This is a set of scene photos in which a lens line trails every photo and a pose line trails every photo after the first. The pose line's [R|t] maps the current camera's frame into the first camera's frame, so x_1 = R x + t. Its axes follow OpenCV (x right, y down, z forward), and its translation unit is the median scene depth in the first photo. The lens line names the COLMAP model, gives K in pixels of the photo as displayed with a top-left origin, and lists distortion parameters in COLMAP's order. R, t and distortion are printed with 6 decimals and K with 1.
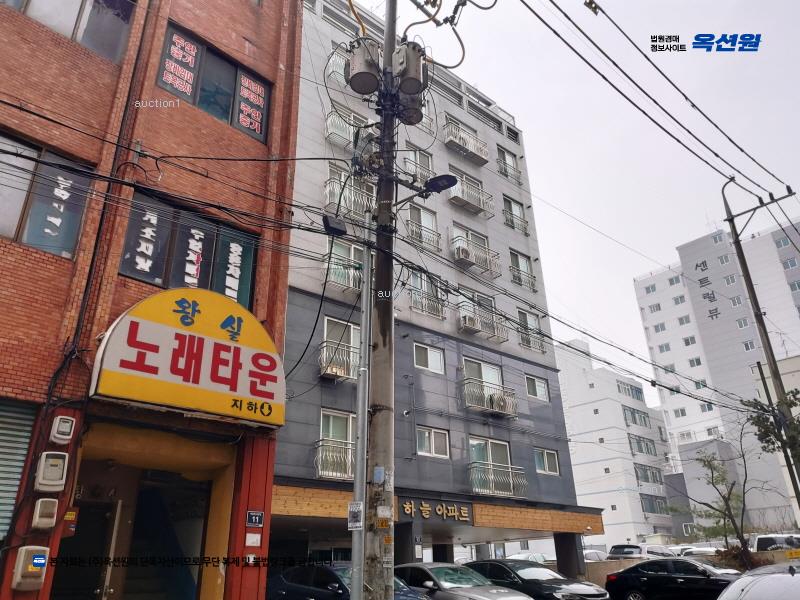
lens RADIAL K [[602.0, 0, 400.0], [0, 602.0, 300.0], [0, 0, 1]] dist [0.078051, -0.102687]
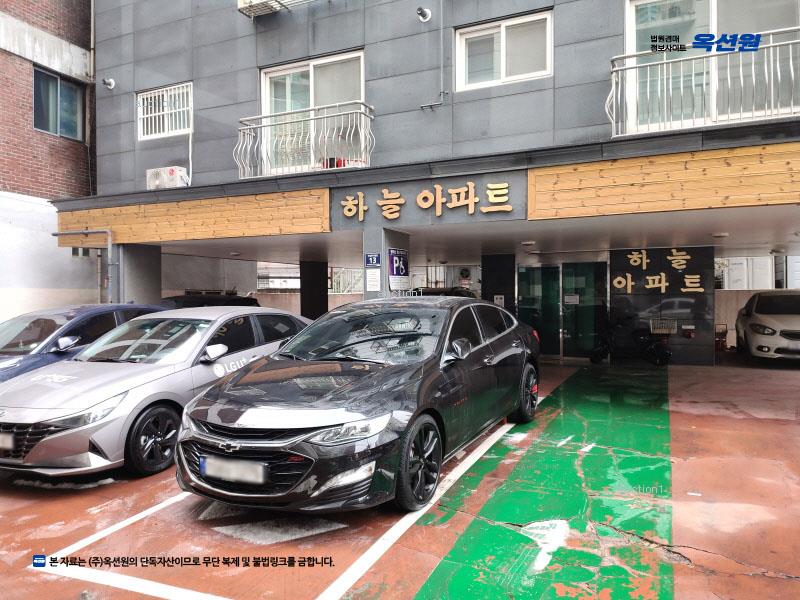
lens RADIAL K [[602.0, 0, 400.0], [0, 602.0, 300.0], [0, 0, 1]] dist [0.078051, -0.102687]
pose [[0.422041, 0.036687, -0.905834, 0.529606], [0.392911, 0.893061, 0.219232, 0.323015], [0.817008, -0.448437, 0.362494, 0.819368]]
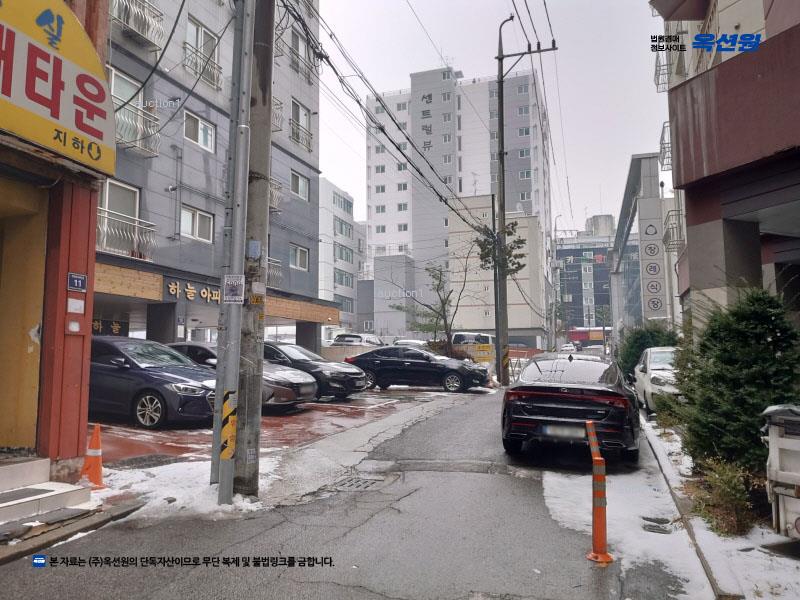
lens RADIAL K [[602.0, 0, 400.0], [0, 602.0, 300.0], [0, 0, 1]] dist [0.078051, -0.102687]
pose [[0.872966, 0.074991, 0.481981, -0.133975], [-0.225257, 0.938417, 0.261980, 0.036654], [-0.432653, -0.337270, 0.836098, 0.062962]]
